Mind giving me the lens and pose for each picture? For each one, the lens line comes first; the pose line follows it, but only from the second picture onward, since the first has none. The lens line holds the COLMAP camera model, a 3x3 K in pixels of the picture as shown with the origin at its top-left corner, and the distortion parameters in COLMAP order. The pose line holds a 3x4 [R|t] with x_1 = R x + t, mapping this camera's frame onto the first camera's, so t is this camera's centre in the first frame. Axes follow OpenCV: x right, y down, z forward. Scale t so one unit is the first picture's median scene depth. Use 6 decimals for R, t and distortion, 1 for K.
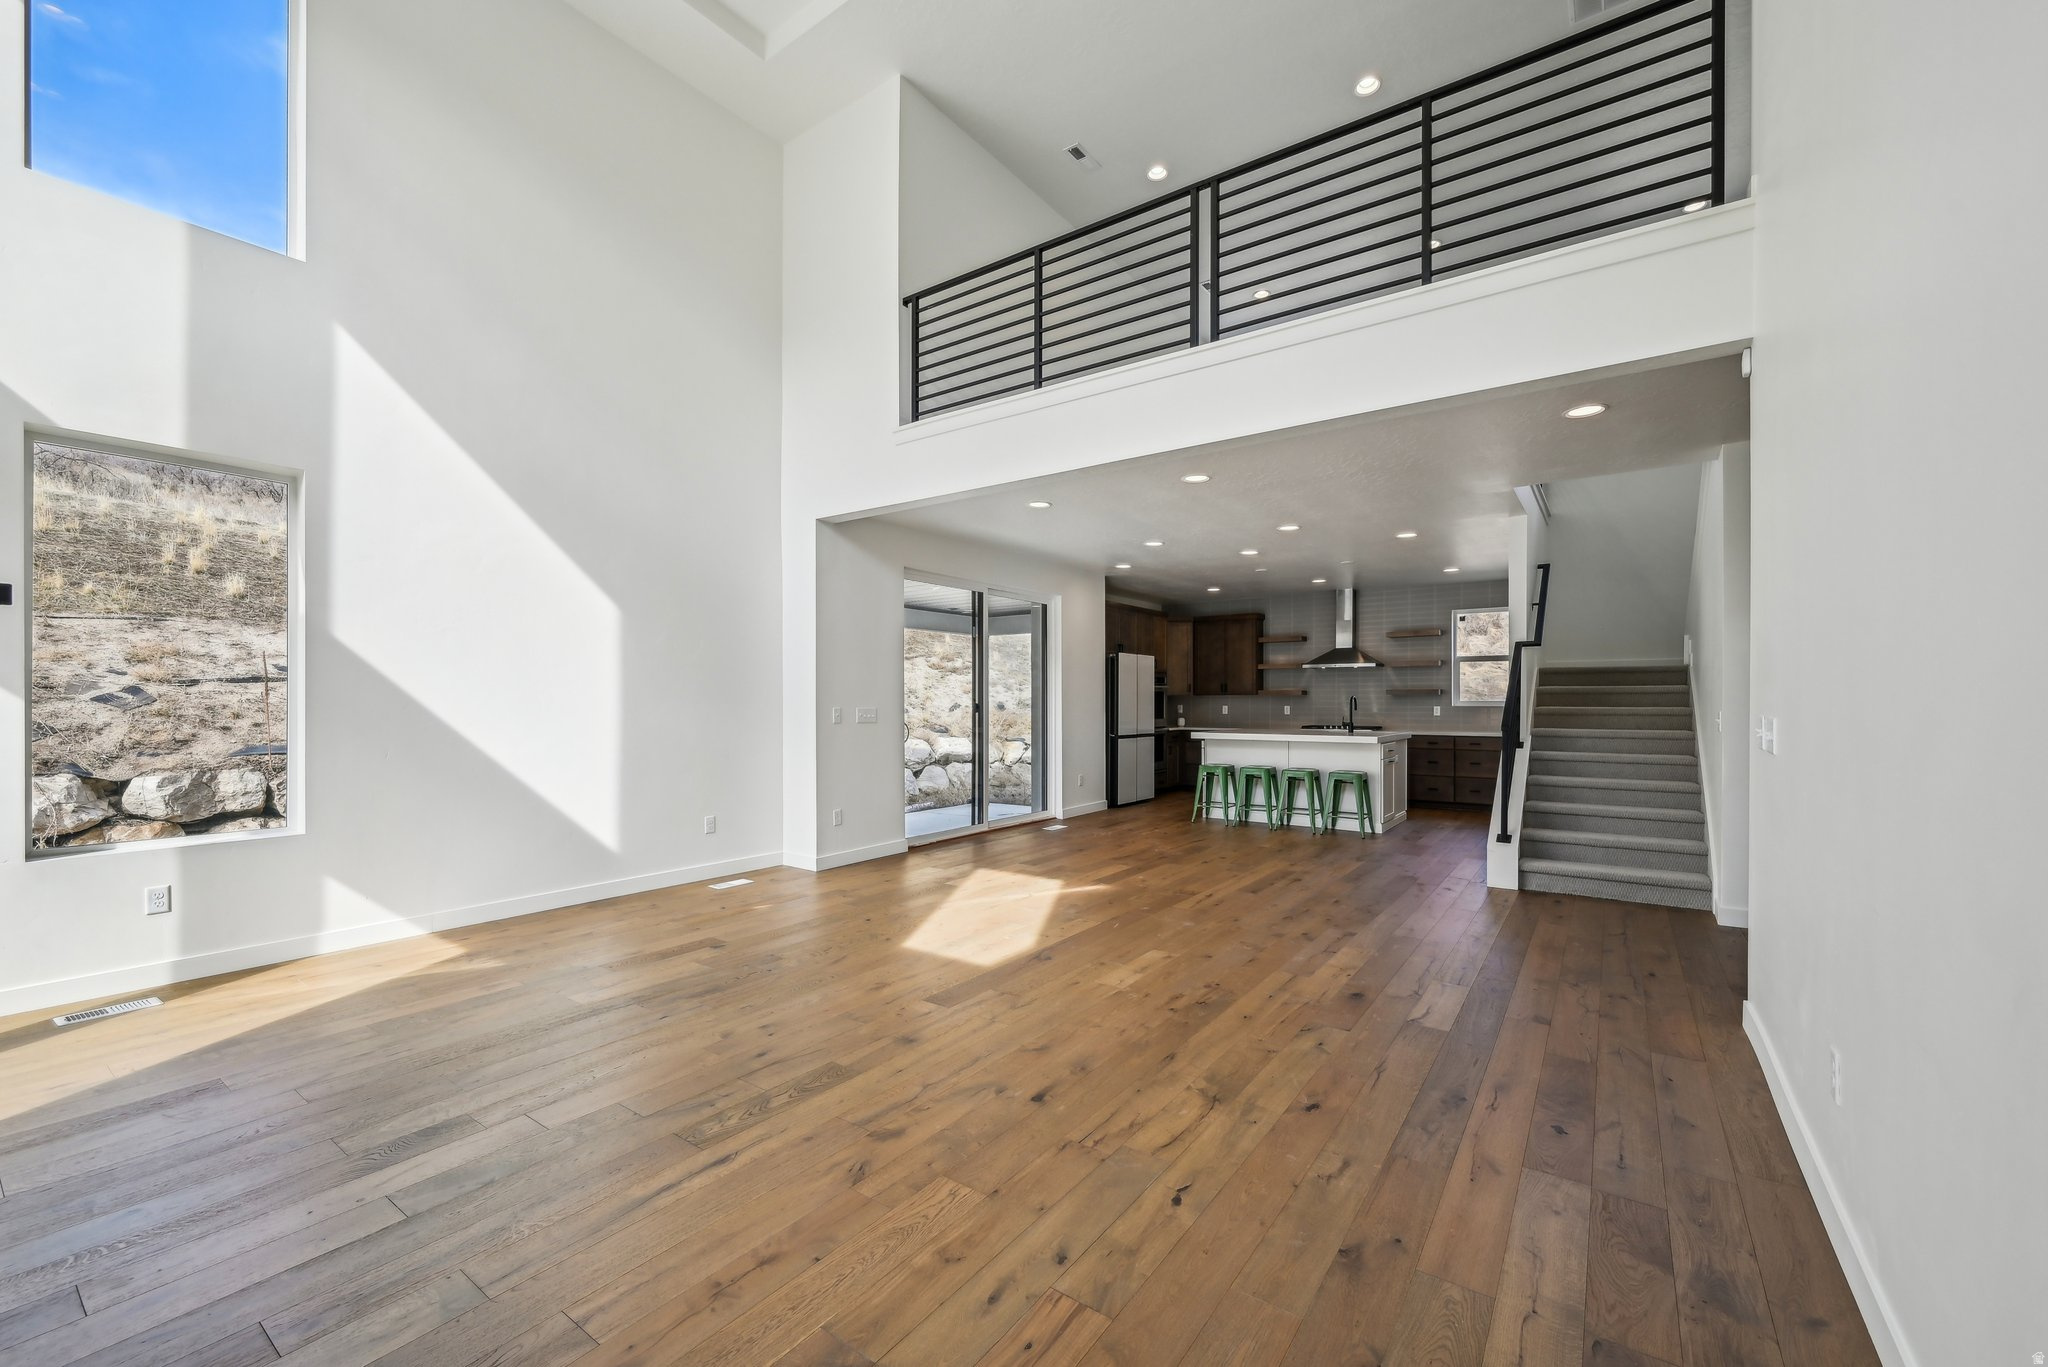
lens RADIAL K [[824.5, 0, 1023.4], [0, 824.5, 705.0], [0, 0, 1]] dist [-0.003249, 0.000193]
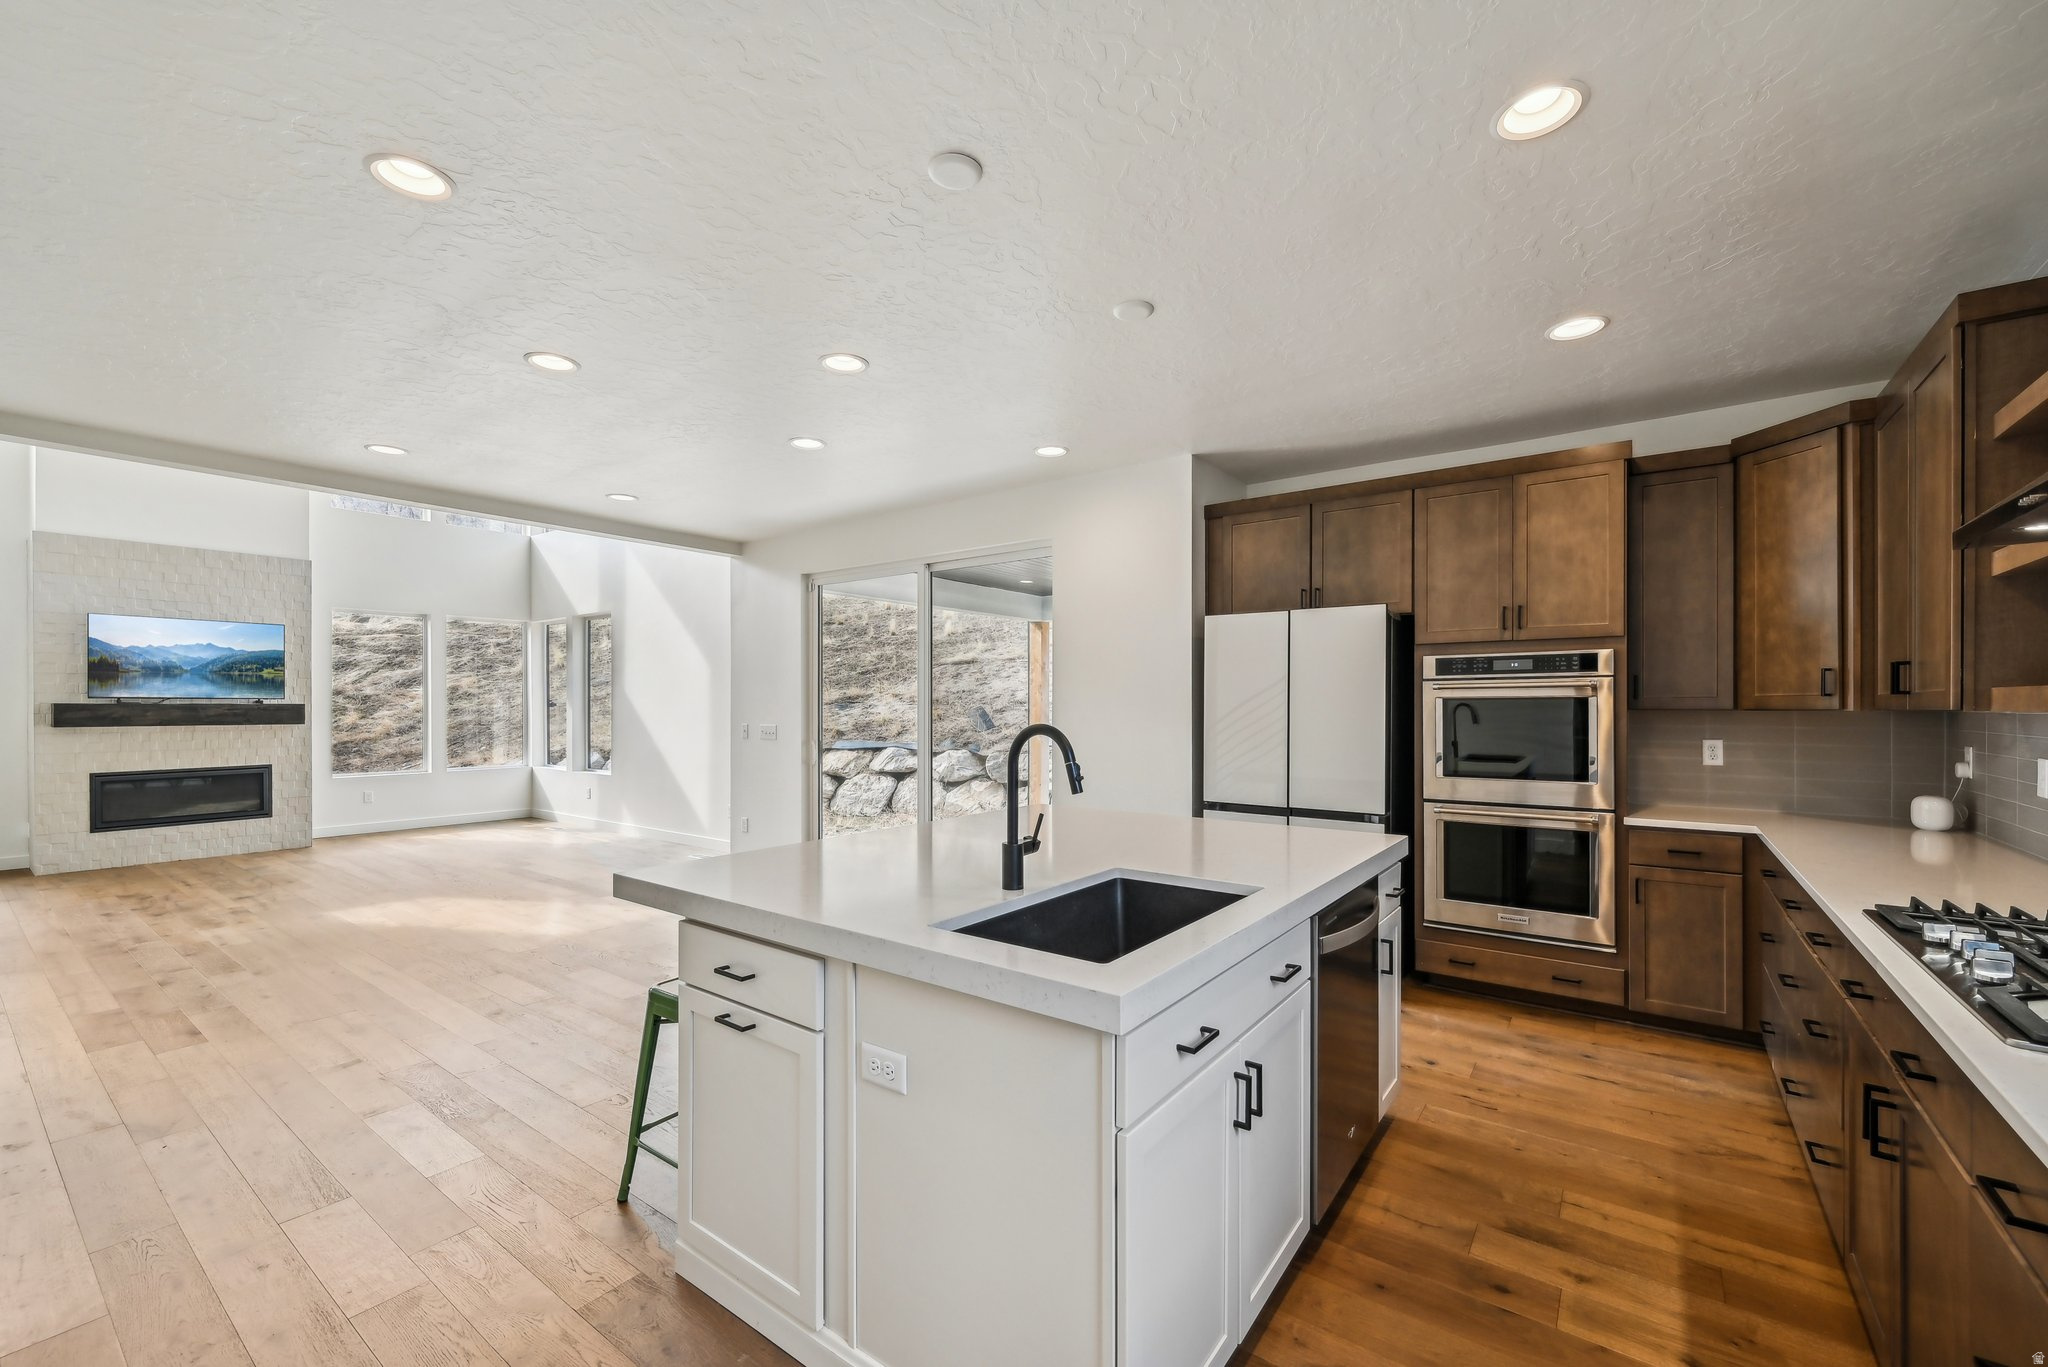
lens RADIAL K [[824.5, 0, 1035.1], [0, 824.5, 706.4], [0, 0, 1]] dist [-0.003249, 0.000193]
pose [[-0.006117, 0.001418, -0.999980, 0.673754], [-0.003129, 0.999994, 0.001437, -0.017687], [0.999976, 0.003138, -0.006113, 1.091646]]
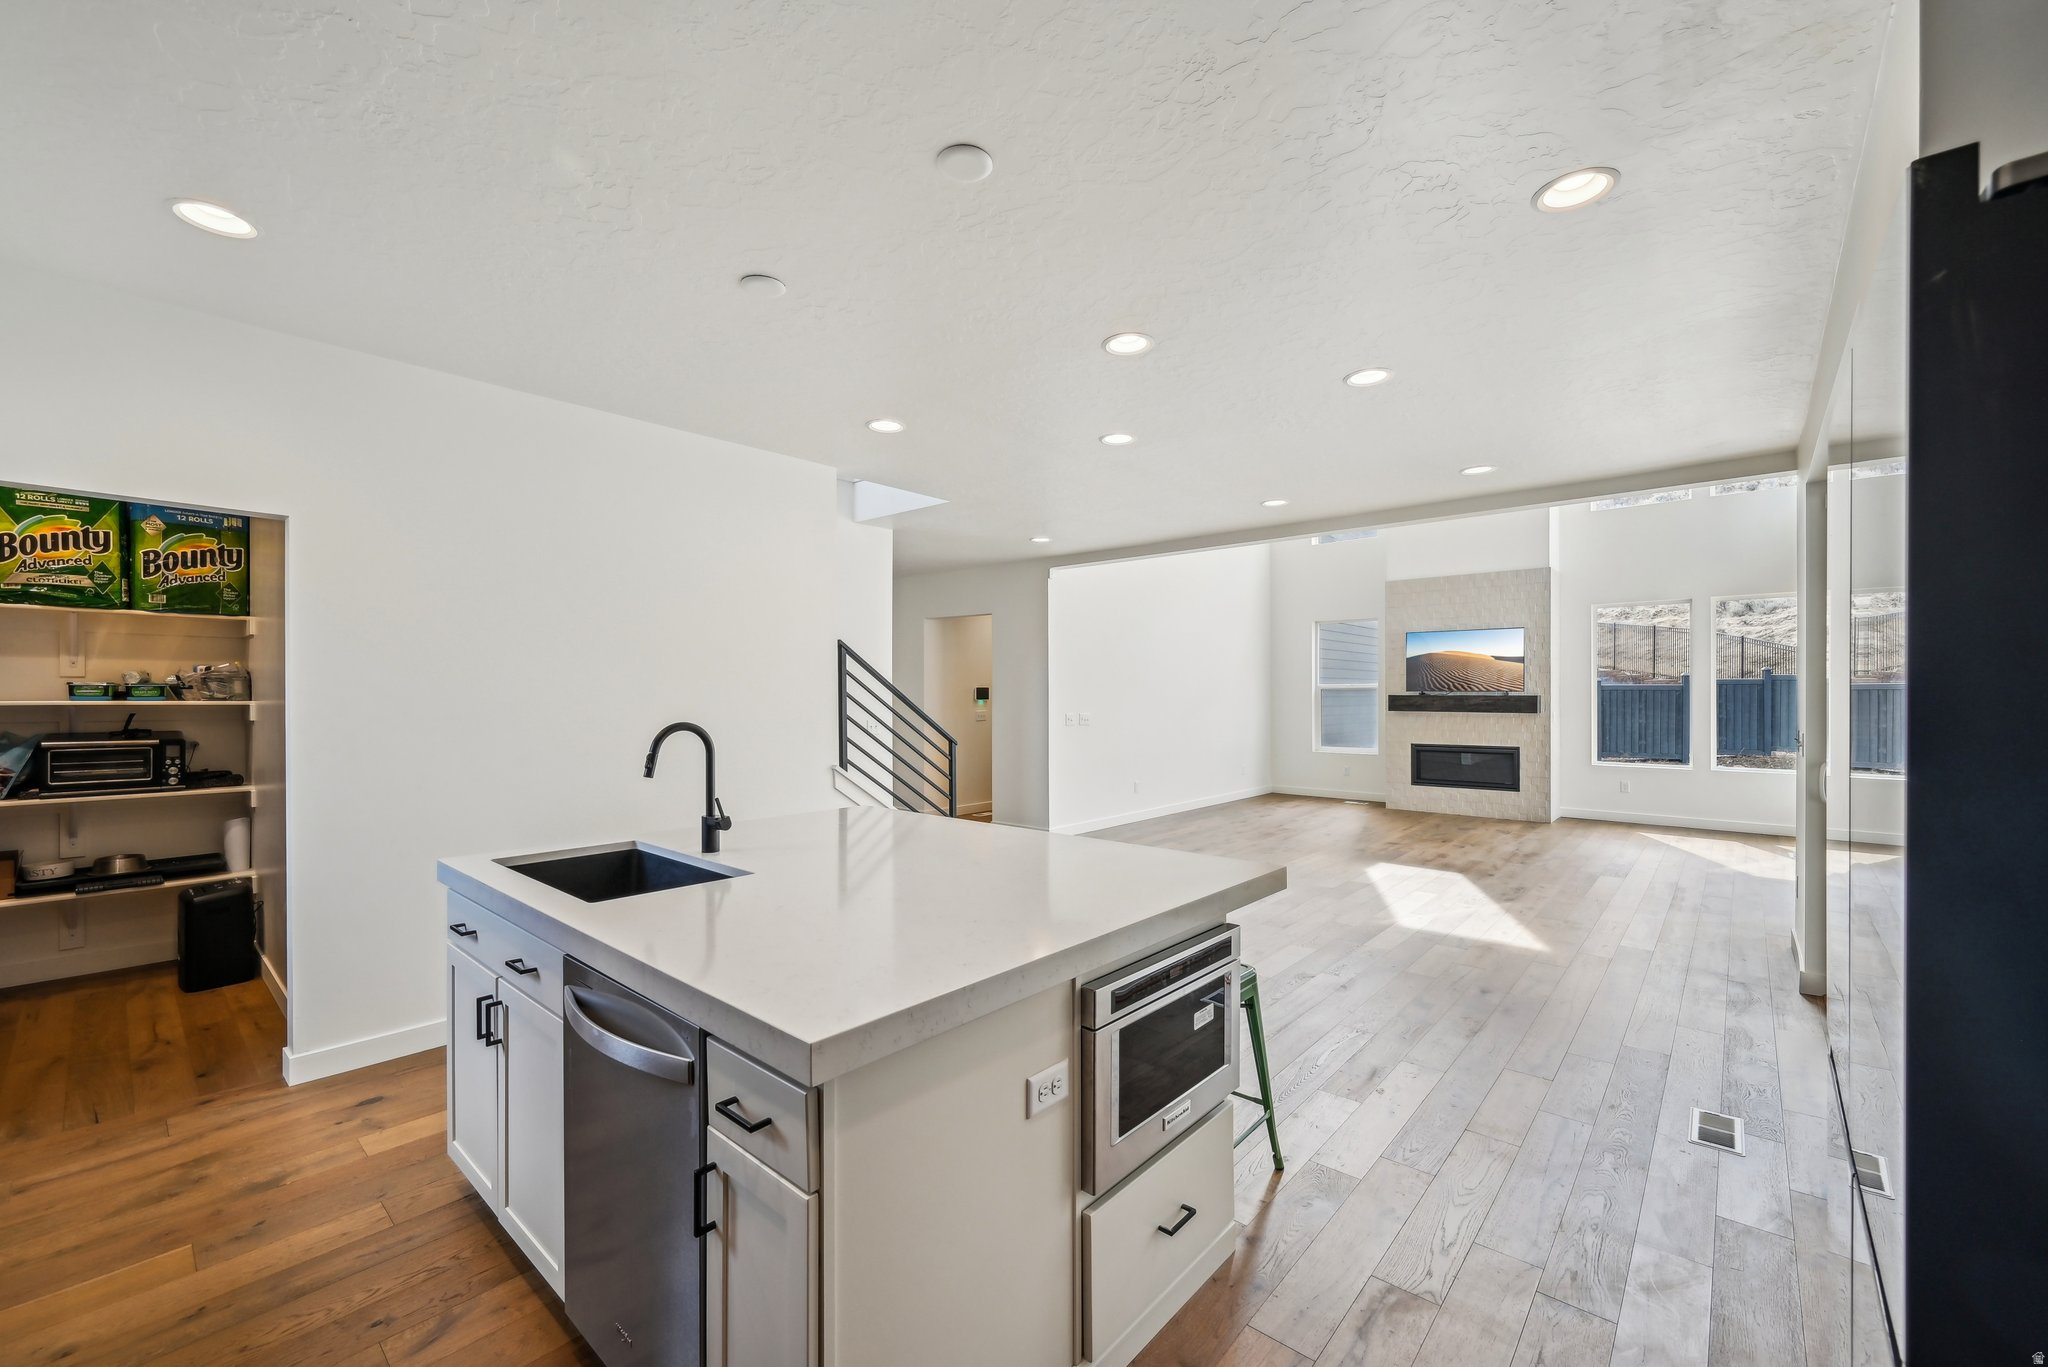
lens RADIAL K [[824.5, 0, 1039.9], [0, 824.5, 679.2], [0, 0, 1]] dist [-0.003249, 0.000193]
pose [[-0.996375, -0.002025, 0.085050, 0.280587], [-0.002865, 0.999948, -0.009750, -0.026368], [-0.085026, -0.009958, -0.996329, 1.383999]]
